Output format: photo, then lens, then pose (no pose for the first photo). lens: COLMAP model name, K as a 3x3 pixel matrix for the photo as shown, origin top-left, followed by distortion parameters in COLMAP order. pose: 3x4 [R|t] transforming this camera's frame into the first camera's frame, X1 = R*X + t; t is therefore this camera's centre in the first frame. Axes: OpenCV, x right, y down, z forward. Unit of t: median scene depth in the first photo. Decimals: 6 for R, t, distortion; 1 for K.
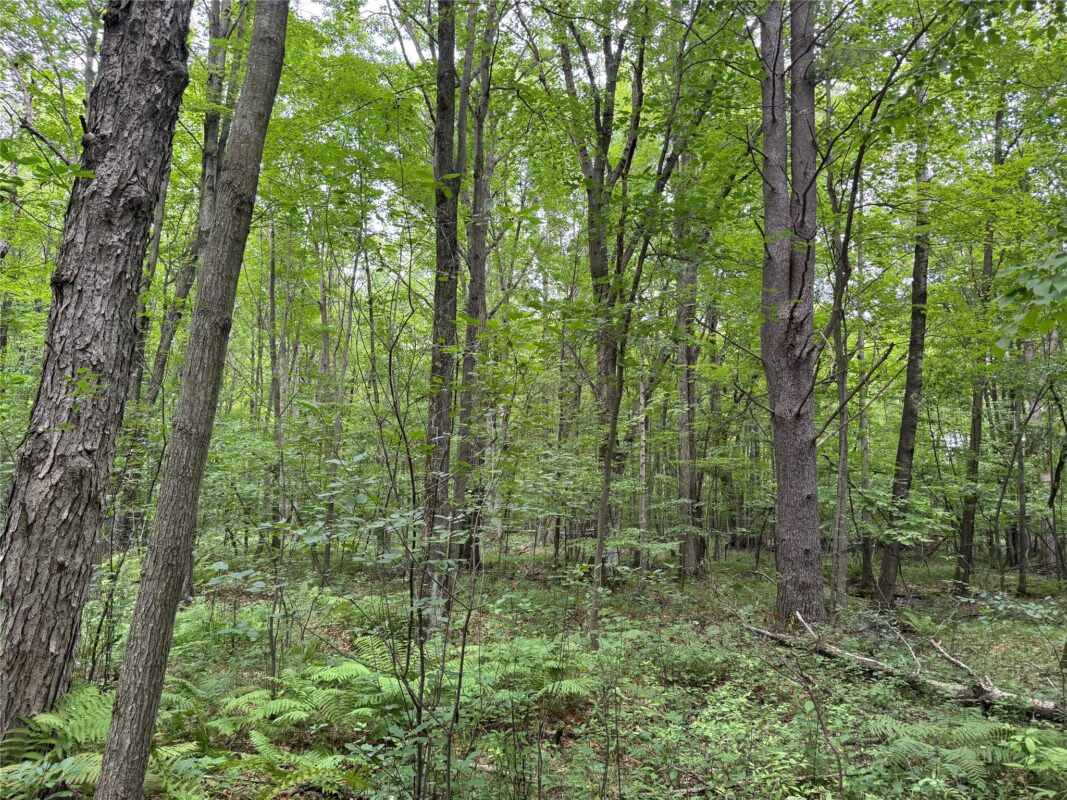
lens RADIAL K [[745.4, 0, 533.2], [0, 745.4, 398.8], [0, 0, 1]] dist [-0.000492, 0.000634]
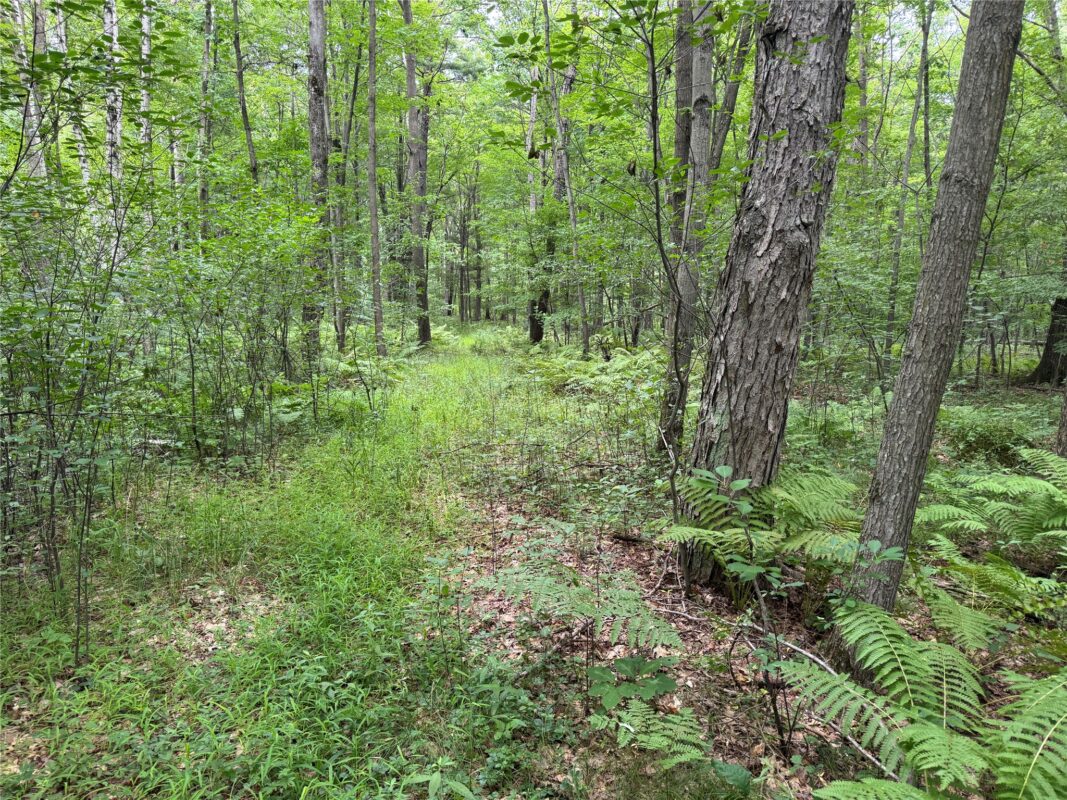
lens RADIAL K [[745.4, 0, 533.9], [0, 745.4, 401.0], [0, 0, 1]] dist [-0.000492, 0.000634]
pose [[0.793968, 0.074338, -0.603398, -0.293538], [0.083947, 0.969584, 0.229911, 0.041764], [0.602136, -0.233196, 0.763578, 0.045073]]
